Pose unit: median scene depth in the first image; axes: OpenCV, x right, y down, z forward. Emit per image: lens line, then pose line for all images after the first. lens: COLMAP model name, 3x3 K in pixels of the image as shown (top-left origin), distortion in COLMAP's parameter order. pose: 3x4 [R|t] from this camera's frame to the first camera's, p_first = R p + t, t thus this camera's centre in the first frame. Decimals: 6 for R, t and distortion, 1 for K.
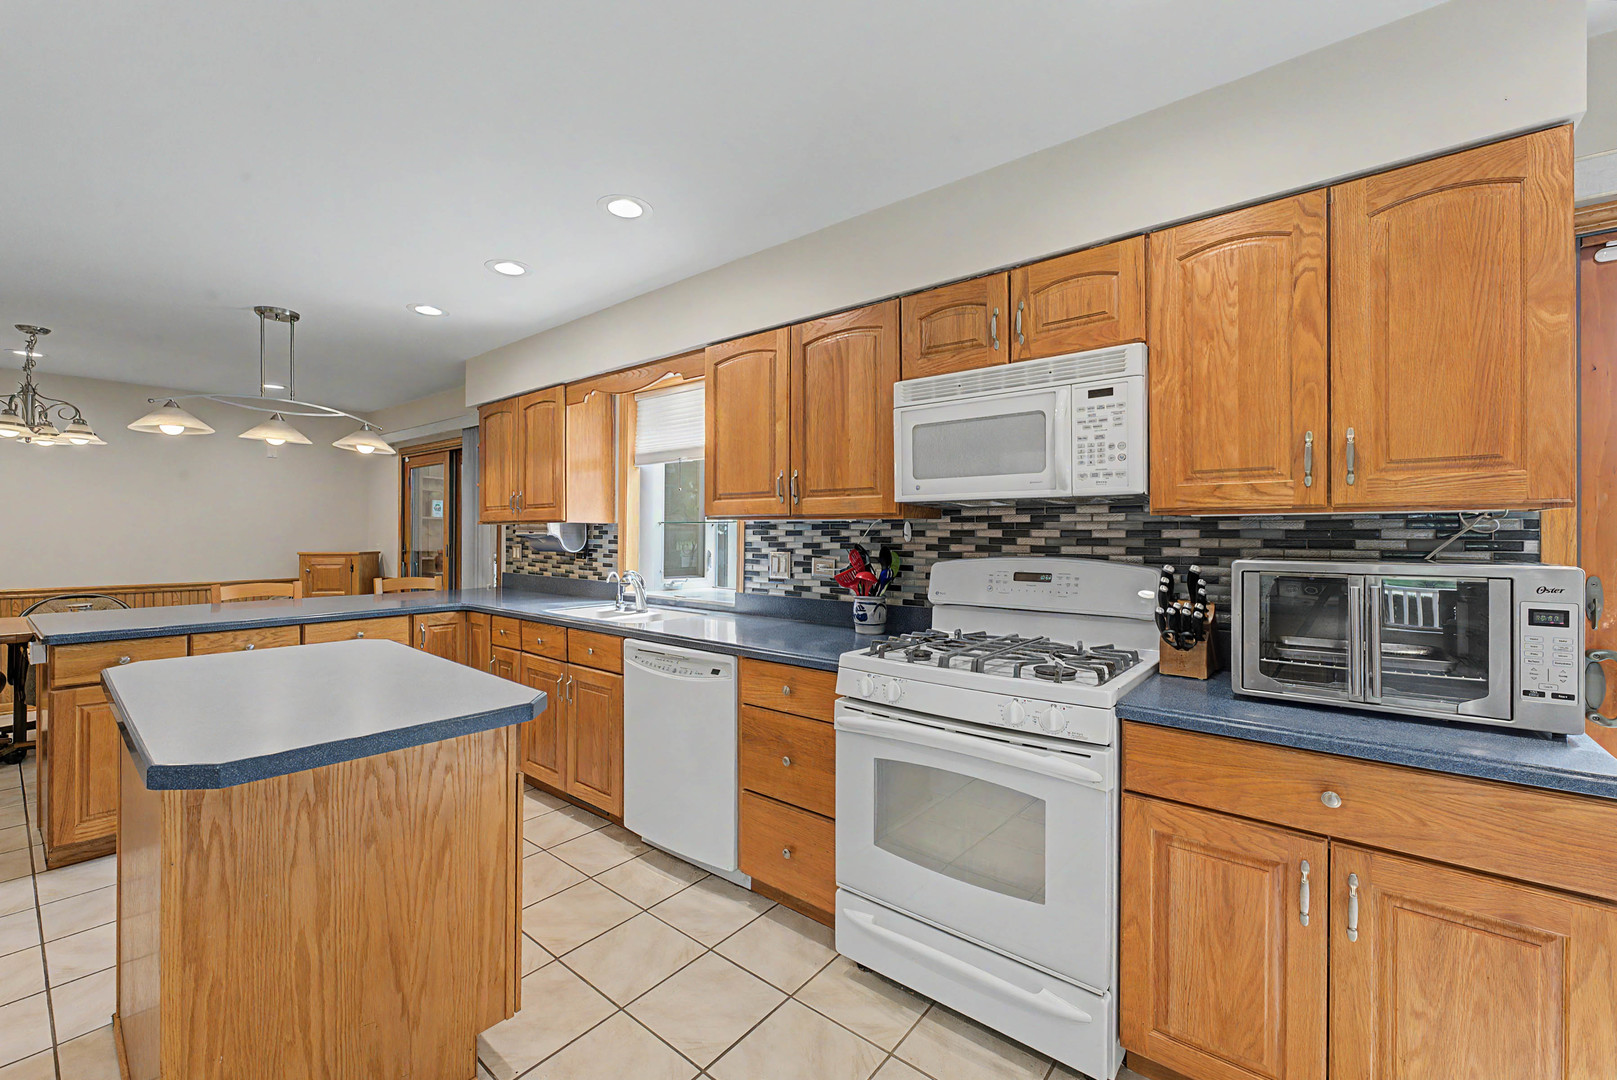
lens RADIAL K [[661.6, 0, 804.4], [0, 661.6, 532.5], [0, 0, 1]] dist [0.001889, -0.000471]
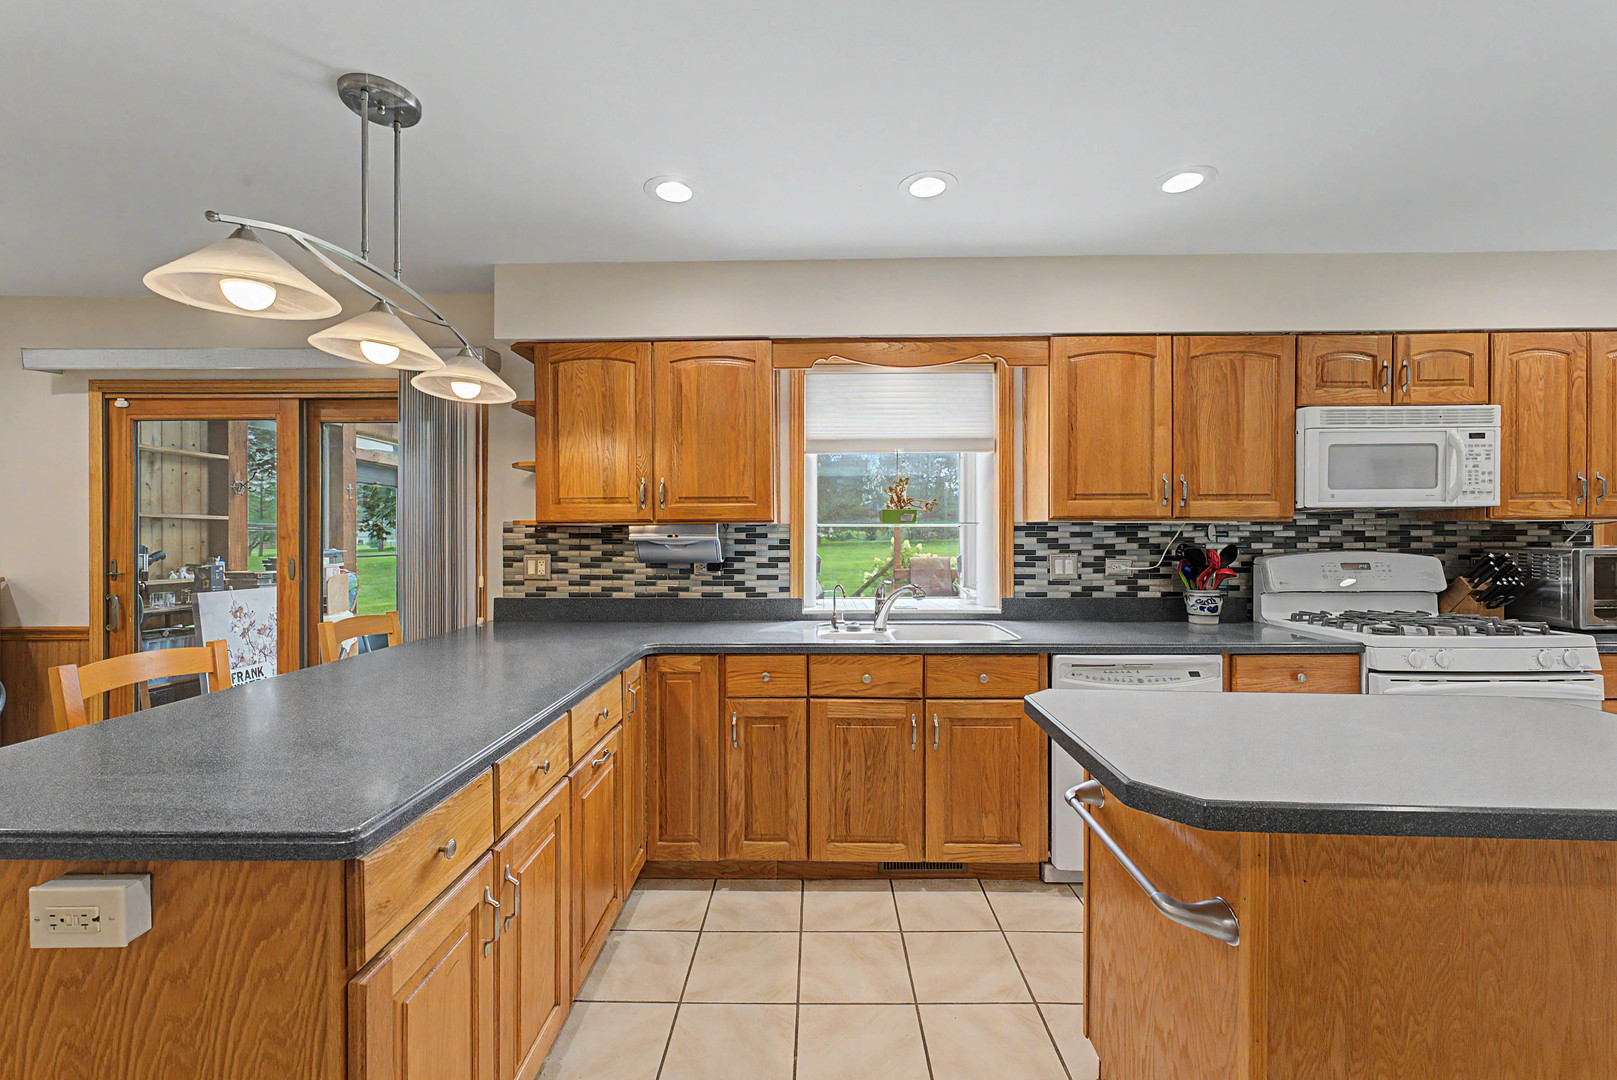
lens RADIAL K [[661.6, 0, 804.9], [0, 661.6, 536.7], [0, 0, 1]] dist [0.001889, -0.000471]
pose [[0.784998, -0.007214, 0.619457, -1.230455], [0.005308, 0.999974, 0.004919, -0.003863], [-0.619476, -0.000573, 0.785015, 0.591525]]
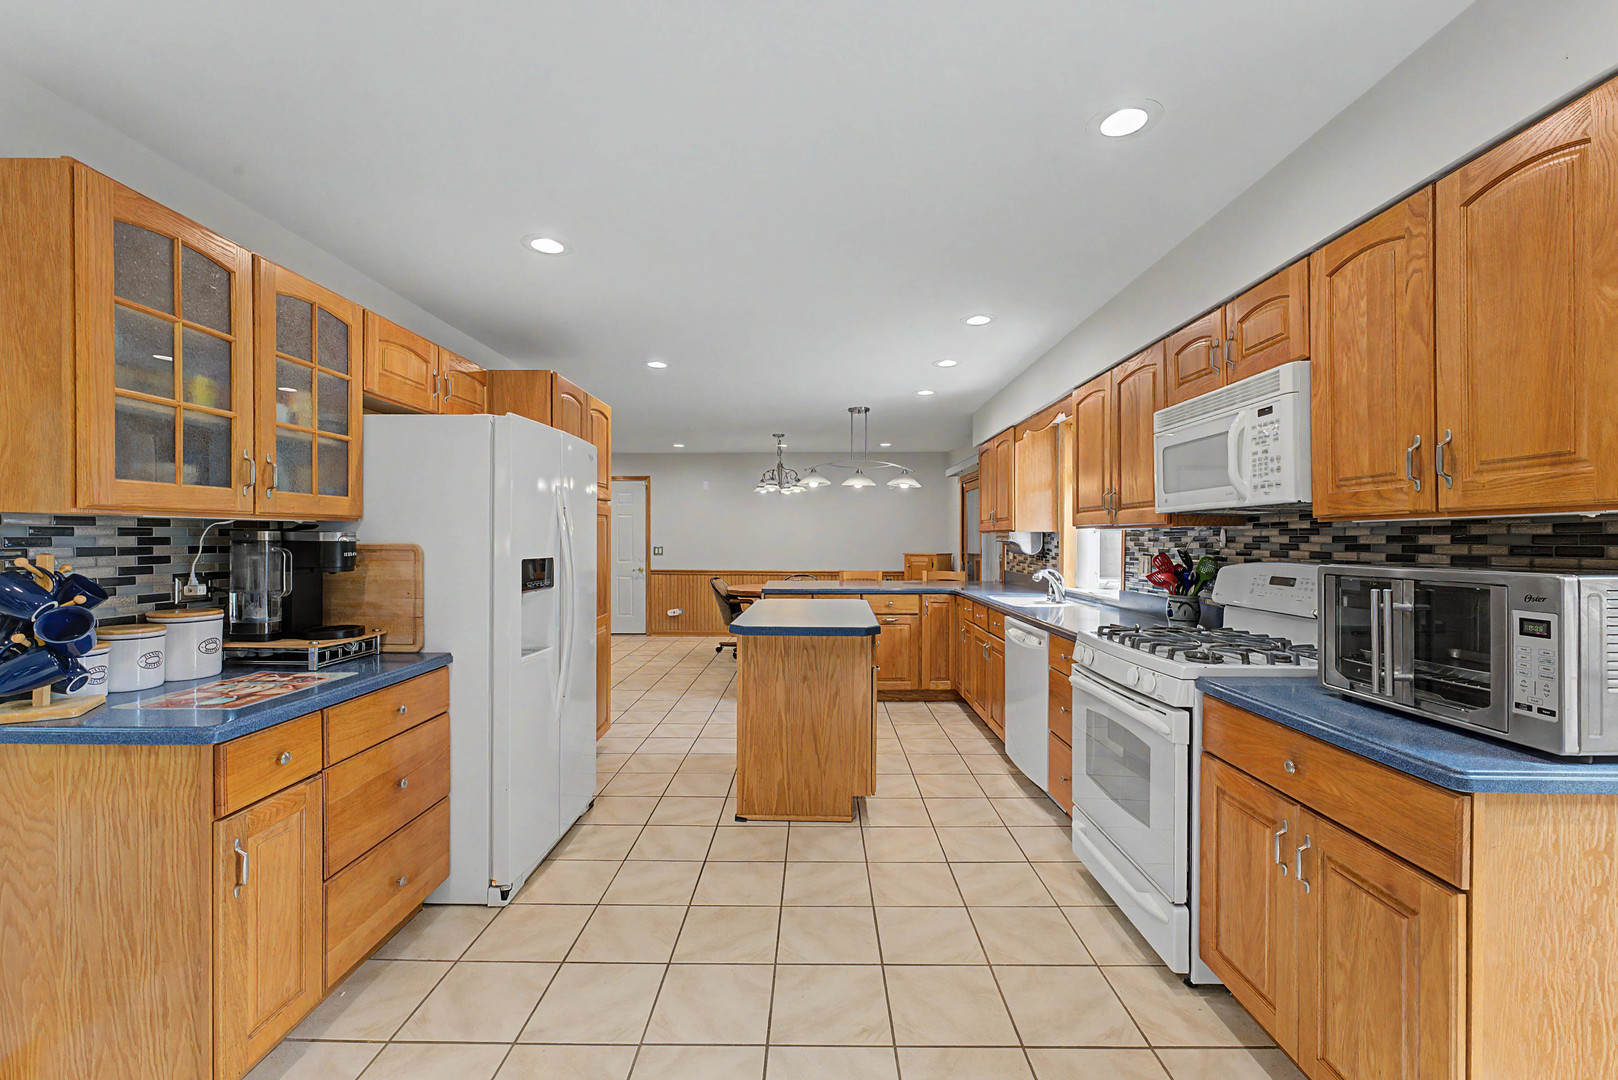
lens RADIAL K [[662.0, 0, 812.1], [0, 662.0, 540.2], [0, 0, 1]] dist [0.001889, -0.000471]
pose [[0.624062, -0.000916, -0.781374, 0.641005], [0.002247, 0.999997, 0.000622, 0.000393], [0.781371, -0.002144, 0.624063, -0.210267]]
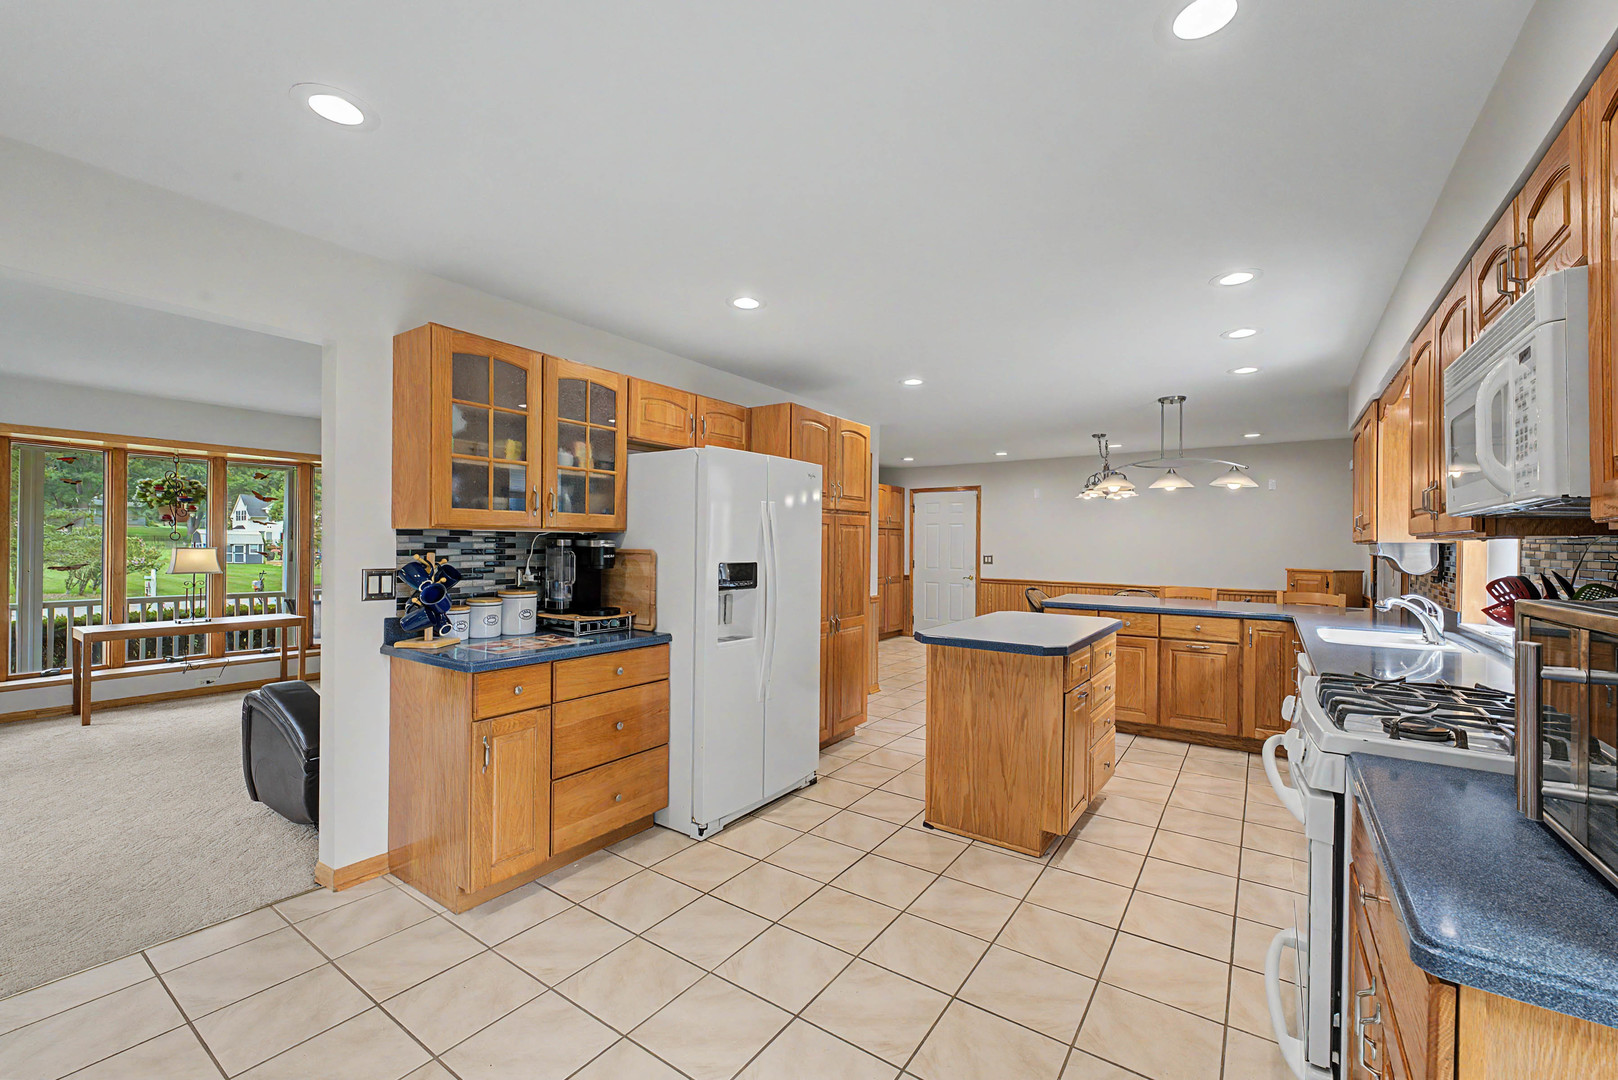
lens RADIAL K [[662.0, 0, 817.5], [0, 662.0, 543.6], [0, 0, 1]] dist [0.001889, -0.000471]
pose [[0.084011, -0.004482, -0.996455, 0.830872], [-0.008491, 0.999950, -0.005214, -0.002307], [0.996429, 0.008898, 0.083969, 0.157335]]
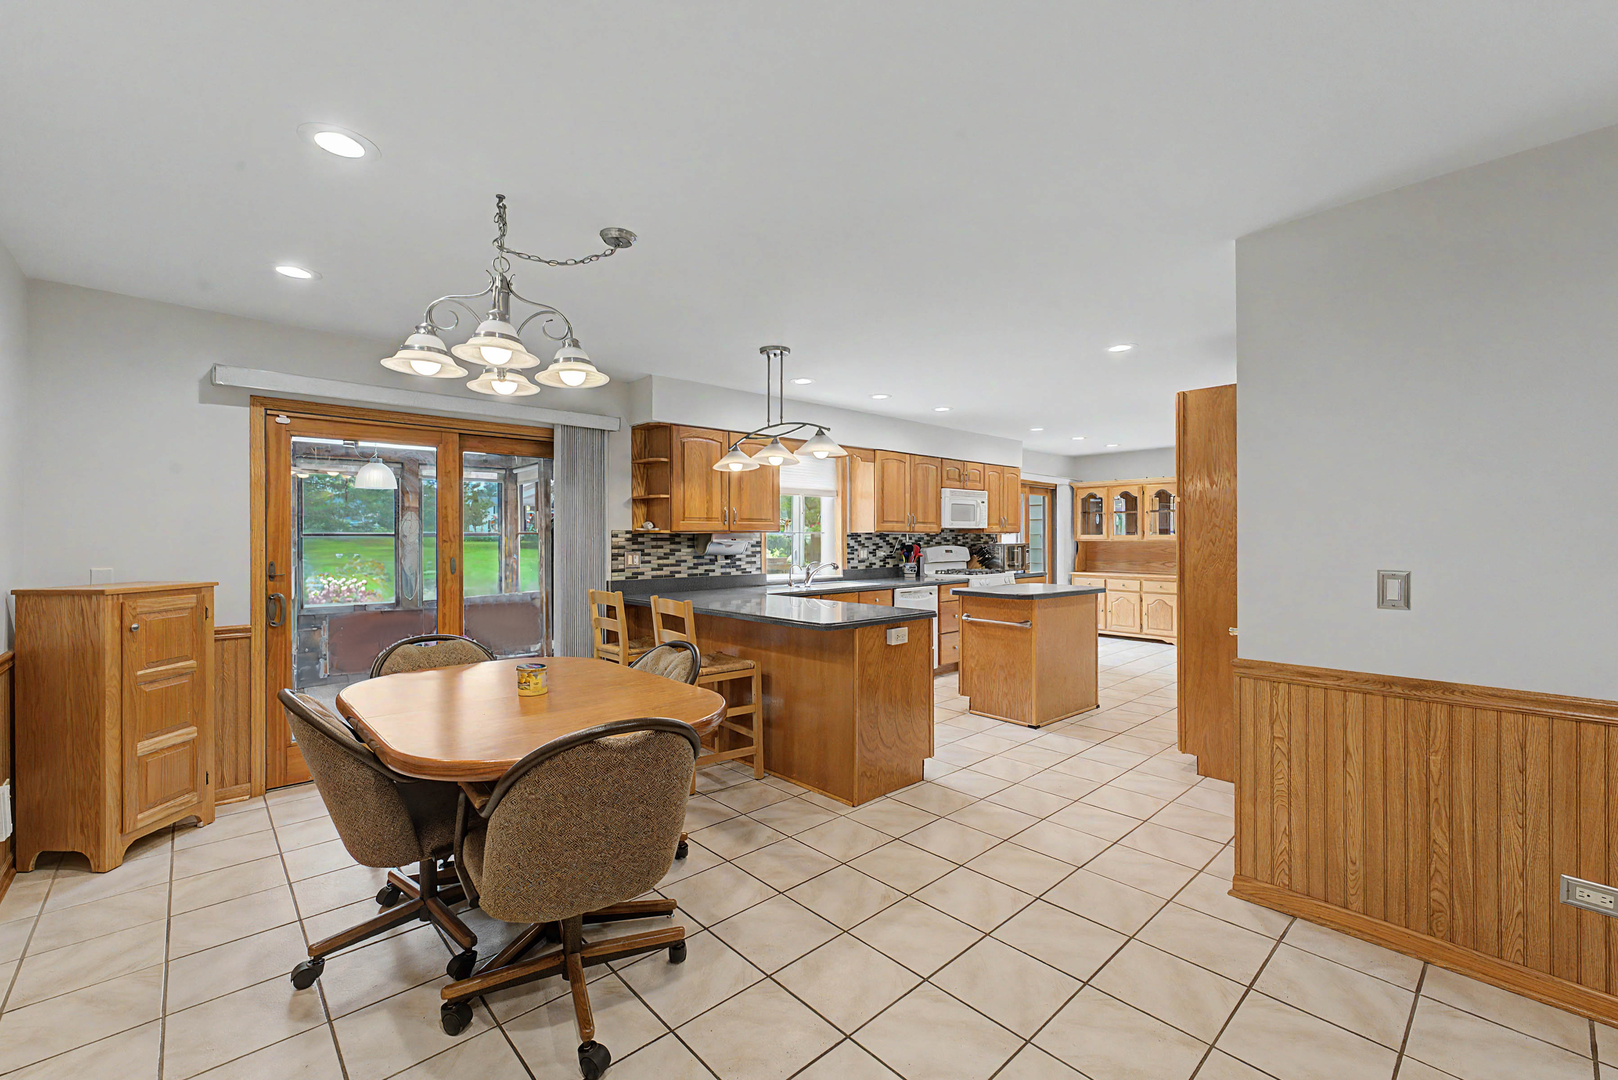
lens RADIAL K [[662.0, 0, 812.2], [0, 662.0, 539.9], [0, 0, 1]] dist [0.001889, -0.000471]
pose [[0.141073, -0.007567, 0.989970, -2.754294], [0.002144, 0.999971, 0.007338, -0.014518], [-0.989997, 0.001087, 0.141085, 1.109790]]
